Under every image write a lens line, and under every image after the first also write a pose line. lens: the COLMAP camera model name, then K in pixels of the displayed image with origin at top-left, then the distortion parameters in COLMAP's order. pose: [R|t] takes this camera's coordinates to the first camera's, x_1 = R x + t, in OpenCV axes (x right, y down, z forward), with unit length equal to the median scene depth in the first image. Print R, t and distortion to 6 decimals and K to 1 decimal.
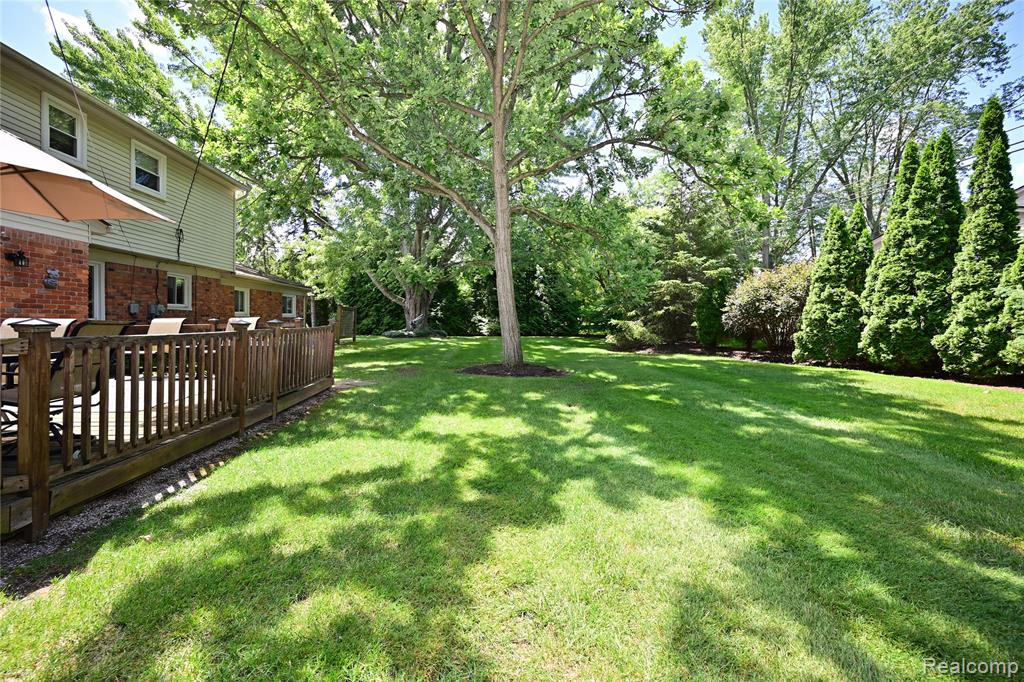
lens RADIAL K [[414.9, 0, 510.7], [0, 414.9, 347.7], [0, 0, 1]] dist [0.000525, 0.000426]
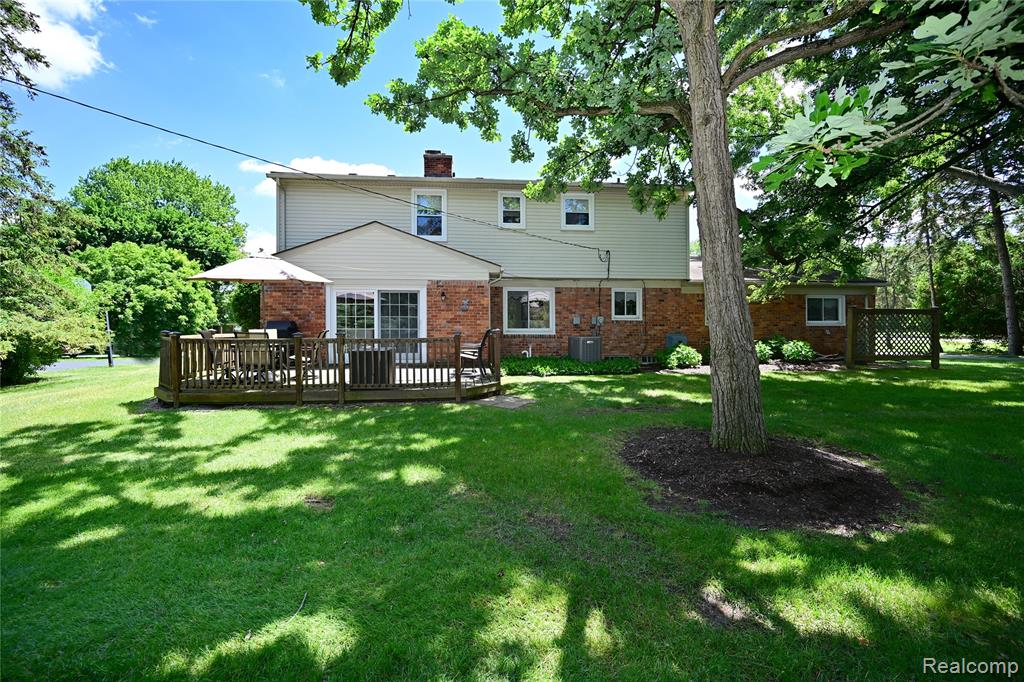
lens RADIAL K [[437.8, 0, 501.6], [0, 437.8, 322.9], [0, 0, 1]] dist [-0.010293, 0.000055]
pose [[-0.005690, -0.007838, -0.999953, 0.498064], [-0.067396, 0.997699, -0.007437, -0.069172], [0.997710, 0.067351, -0.006205, 0.876501]]
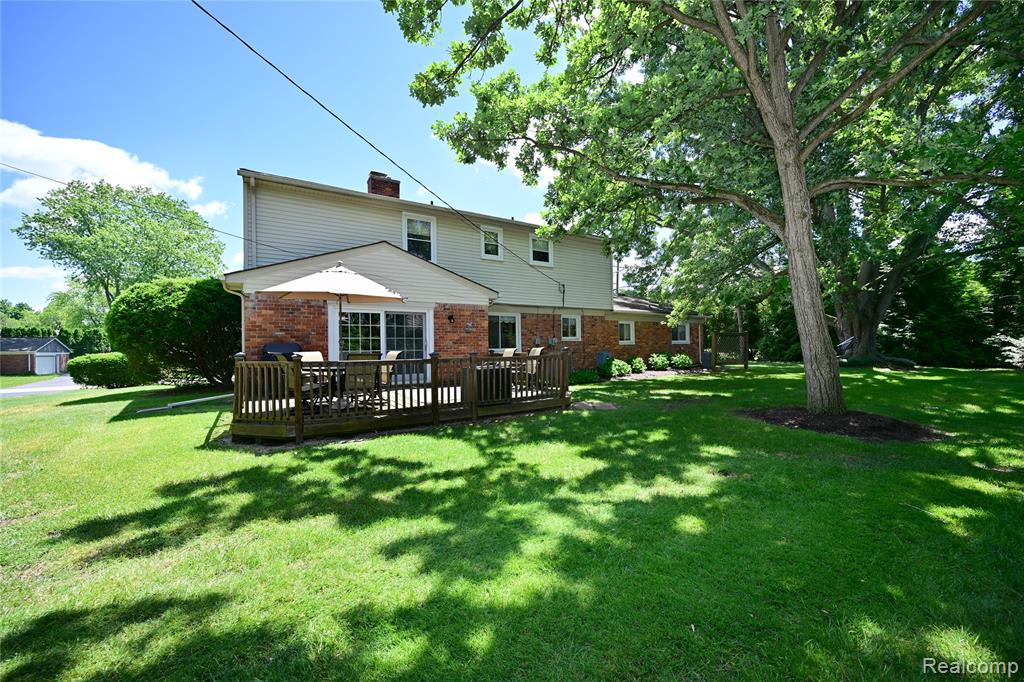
lens RADIAL K [[404.2, 0, 512.0], [0, 404.2, 341.0], [0, 0, 1]] dist [0.007269, 0.000136]
pose [[0.458476, -0.021644, -0.888443, 0.416550], [-0.045096, 0.997849, -0.047580, -0.022930], [0.887562, 0.061879, 0.456514, 0.268373]]
